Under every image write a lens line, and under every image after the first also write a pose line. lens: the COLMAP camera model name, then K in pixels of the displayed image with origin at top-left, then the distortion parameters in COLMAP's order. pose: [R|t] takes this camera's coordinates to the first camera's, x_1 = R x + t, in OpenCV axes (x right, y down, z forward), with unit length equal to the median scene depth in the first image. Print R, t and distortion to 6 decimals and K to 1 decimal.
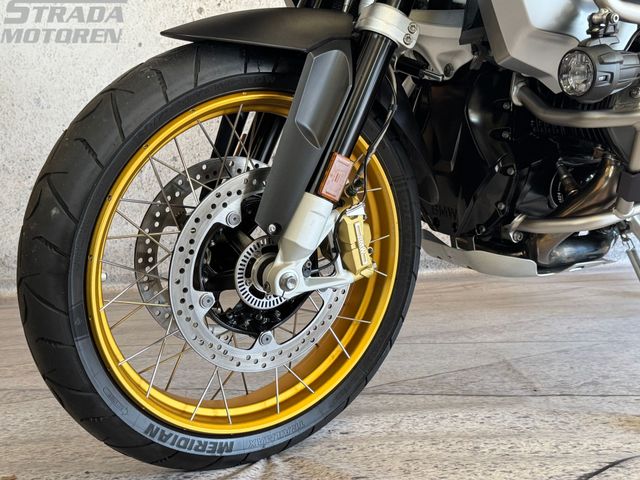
lens RADIAL K [[763.9, 0, 320.0], [0, 763.9, 240.0], [0, 0, 1]] dist [0.233658, -0.603935]
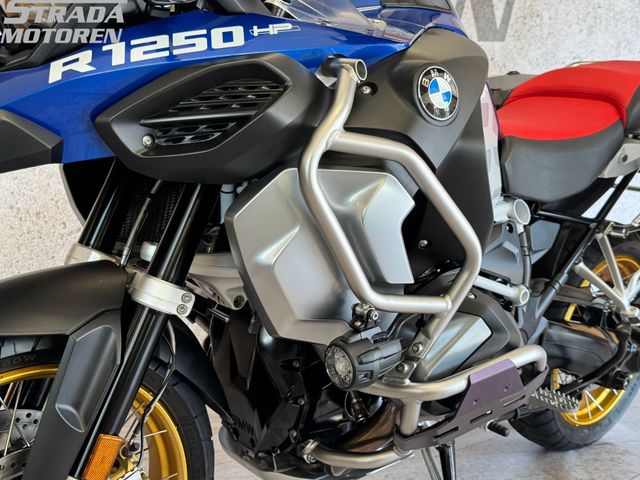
lens RADIAL K [[763.9, 0, 320.0], [0, 763.9, 240.0], [0, 0, 1]] dist [0.233658, -0.603935]
pose [[0.987966, -0.001055, 0.154670, 0.127427], [0.001694, 0.999991, -0.004005, -0.322517], [-0.154664, 0.004219, 0.987958, 0.008759]]
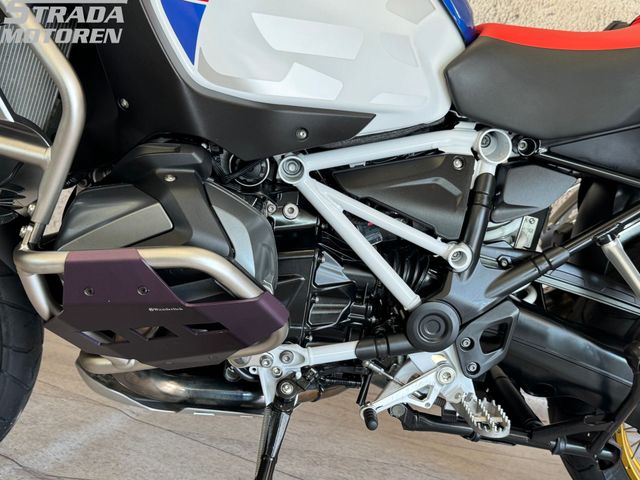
lens RADIAL K [[763.9, 0, 320.0], [0, 763.9, 240.0], [0, 0, 1]] dist [0.233658, -0.603935]
pose [[0.861049, 0.169647, -0.479390, 1.003878], [-0.187418, 0.982219, 0.010959, -0.227894], [0.472725, 0.080410, 0.877533, 0.360763]]
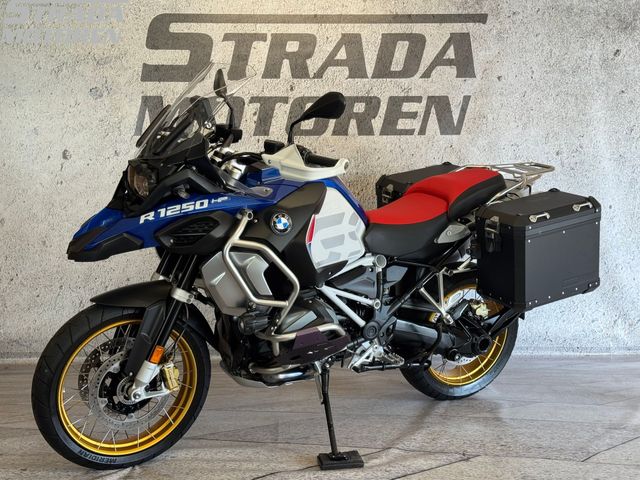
lens RADIAL K [[913.8, 0, 320.0], [0, 913.8, 240.0], [0, 0, 1]] dist [0.242127, -0.567977]
pose [[0.997846, 0.034951, -0.055515, 0.663490], [-0.034808, 0.999388, 0.003548, -0.455592], [0.055605, -0.001608, 0.998452, -1.872520]]
